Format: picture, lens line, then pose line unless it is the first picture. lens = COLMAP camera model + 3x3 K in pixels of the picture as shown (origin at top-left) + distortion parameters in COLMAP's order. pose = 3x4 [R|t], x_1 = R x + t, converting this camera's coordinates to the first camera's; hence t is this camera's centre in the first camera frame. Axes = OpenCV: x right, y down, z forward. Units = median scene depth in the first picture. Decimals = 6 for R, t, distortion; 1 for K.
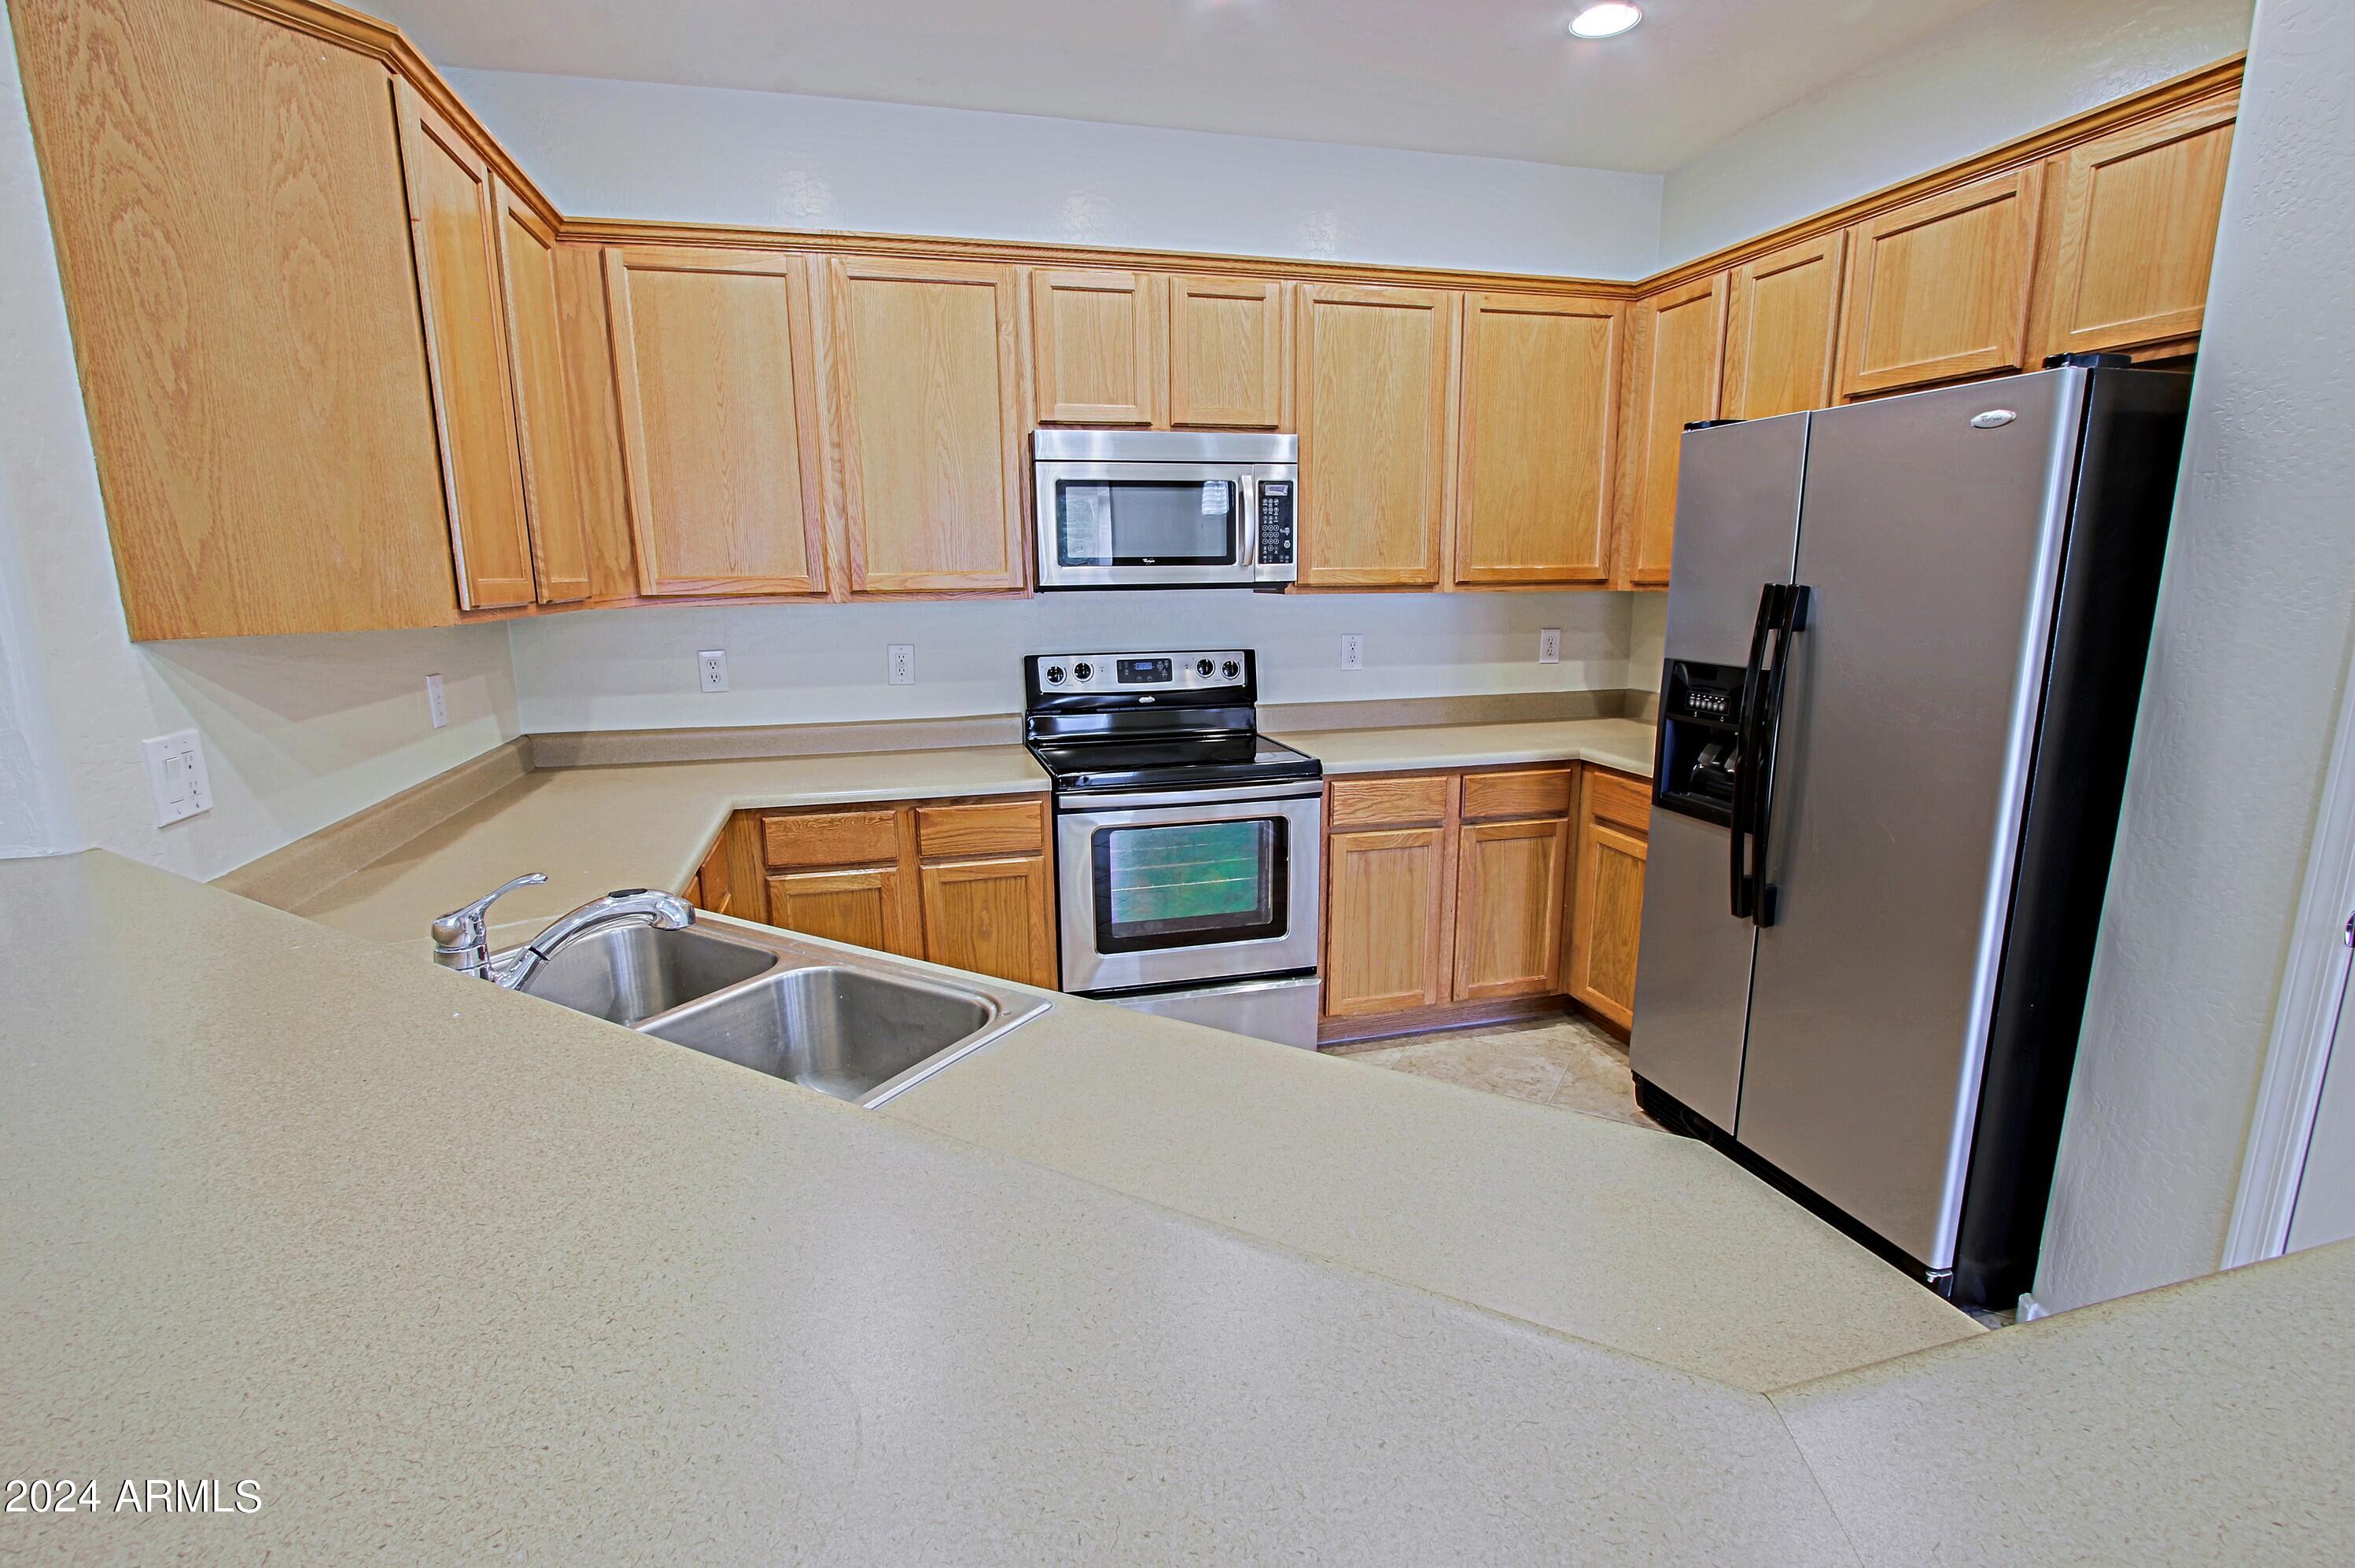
lens RADIAL K [[1098.1, 0, 1179.9], [0, 1098.1, 799.5], [0, 0, 1]] dist [-0.018033, 0.003076]
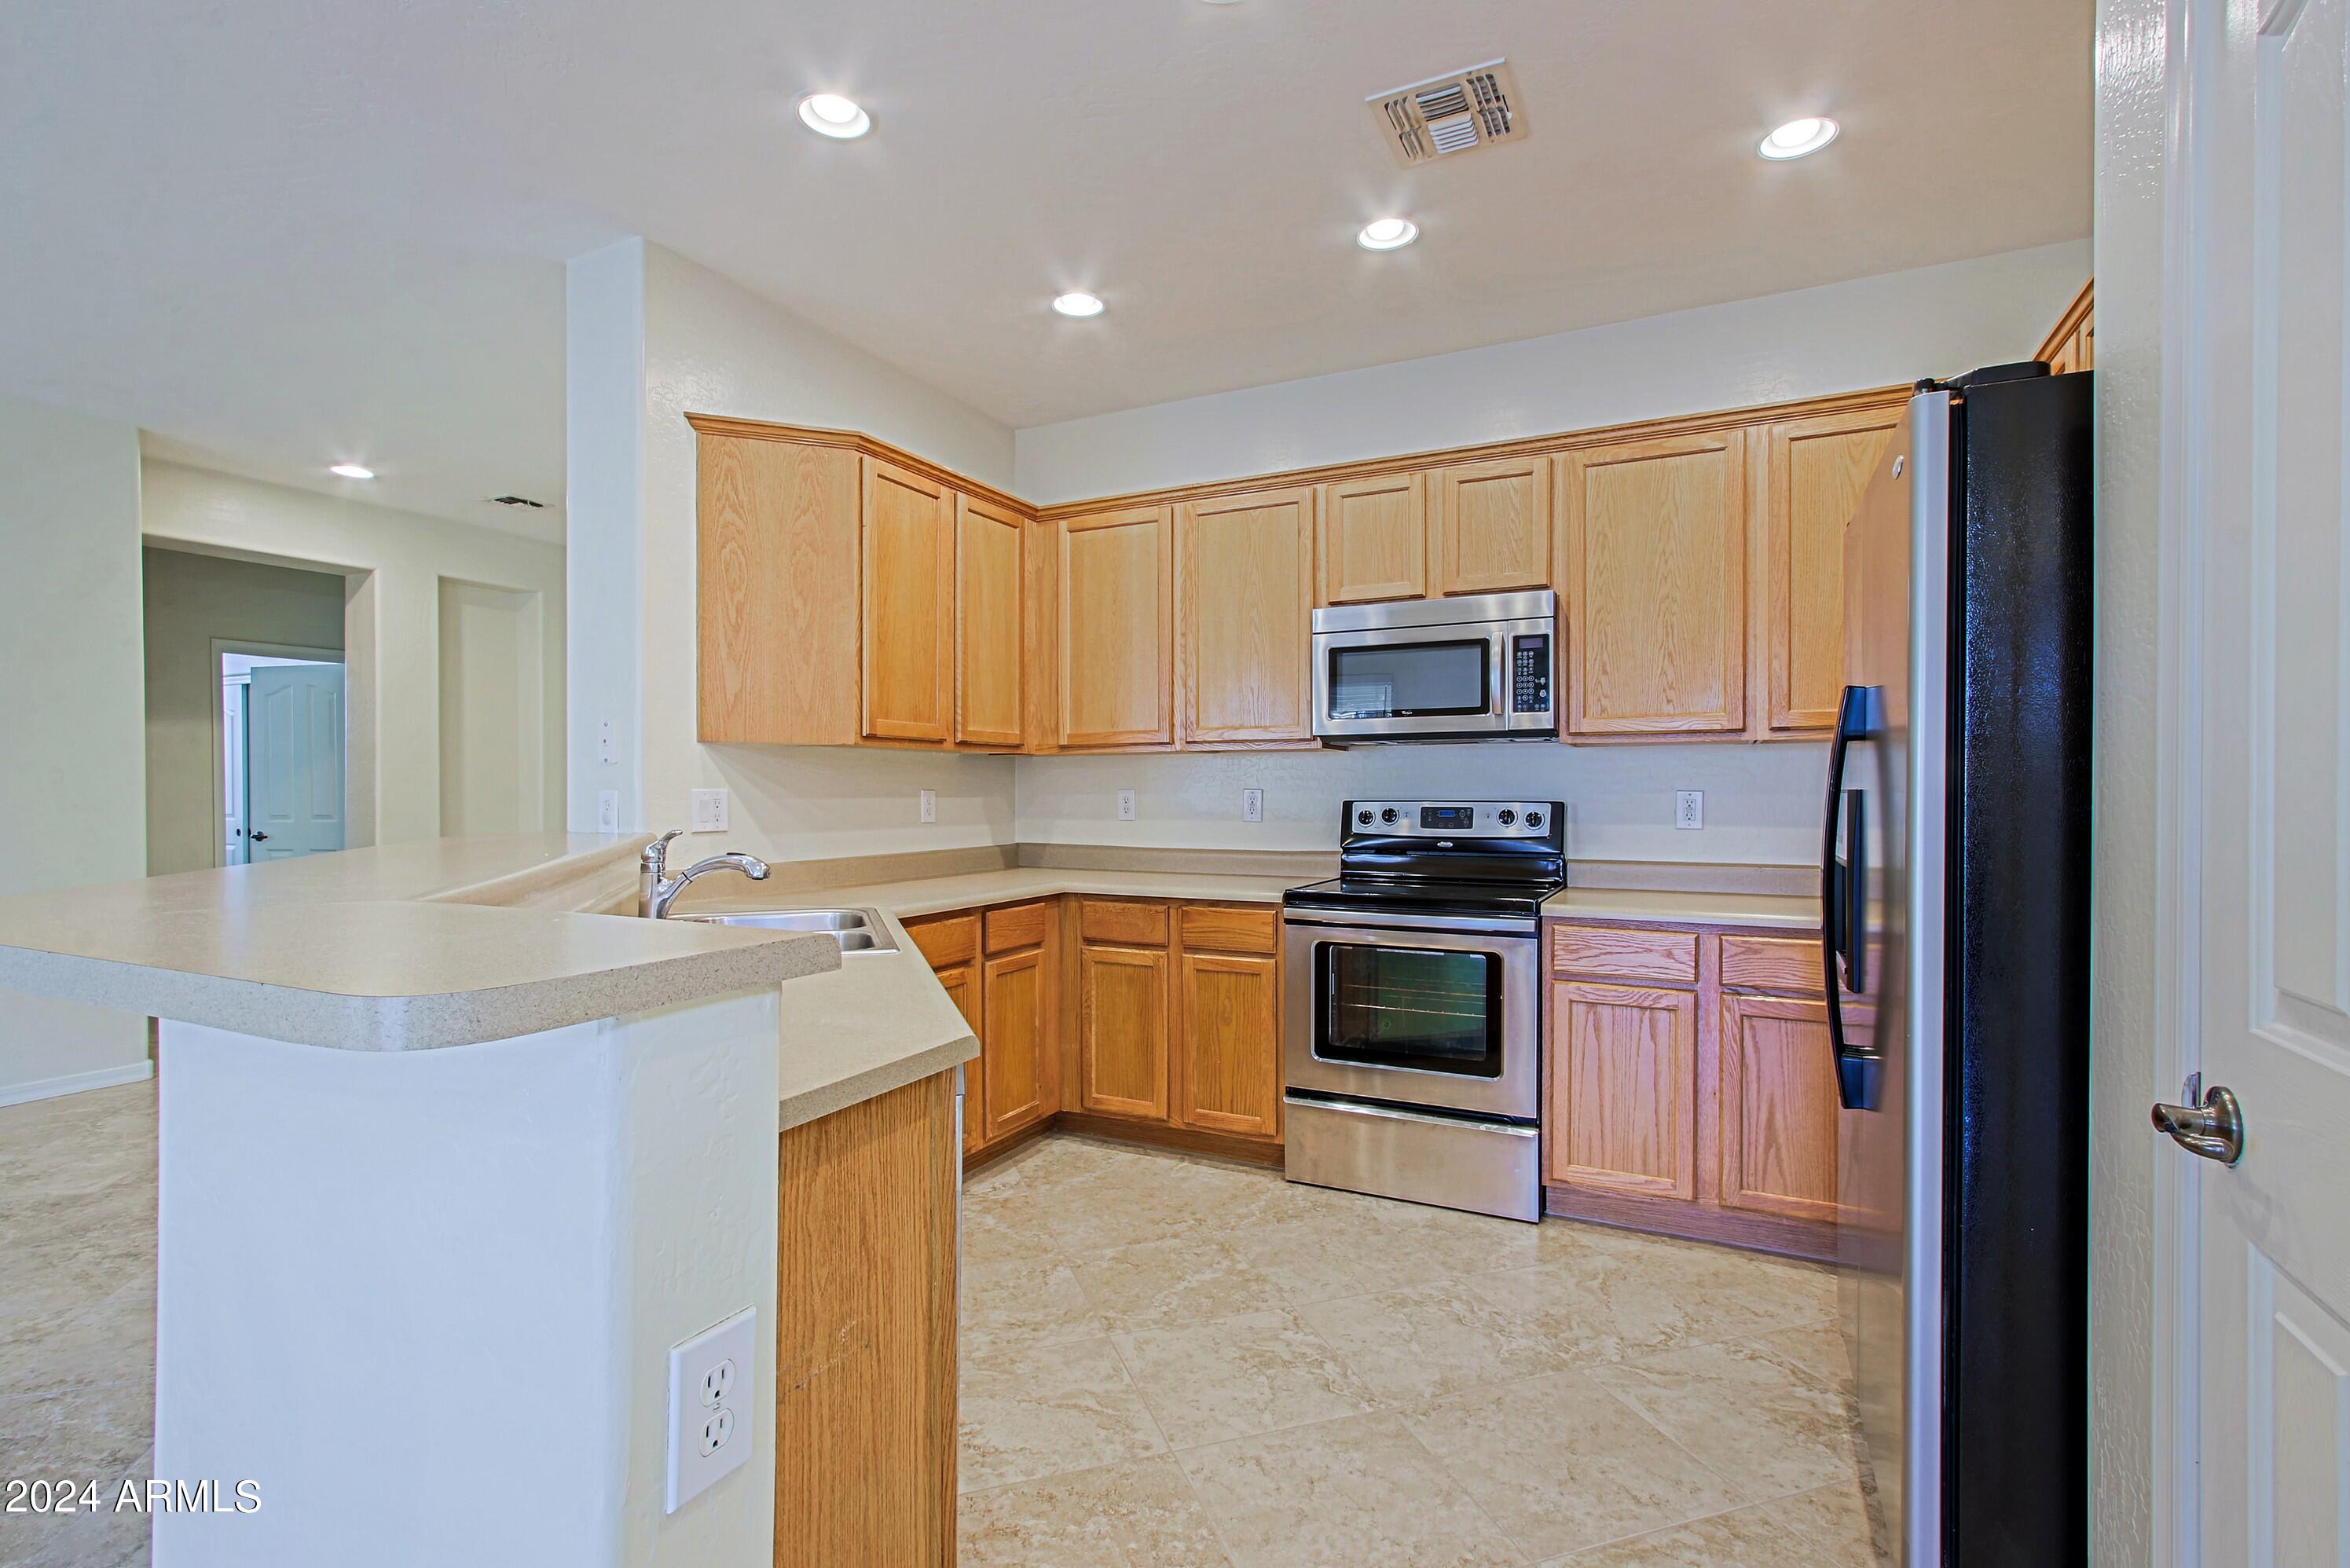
lens RADIAL K [[1095.9, 0, 1162.2], [0, 1095.9, 803.2], [0, 0, 1]] dist [-0.018033, 0.003076]
pose [[0.742795, 0.017190, -0.669299, 0.529398], [-0.145643, 0.979880, -0.136469, 0.061150], [0.653486, 0.198847, 0.730353, 0.039268]]
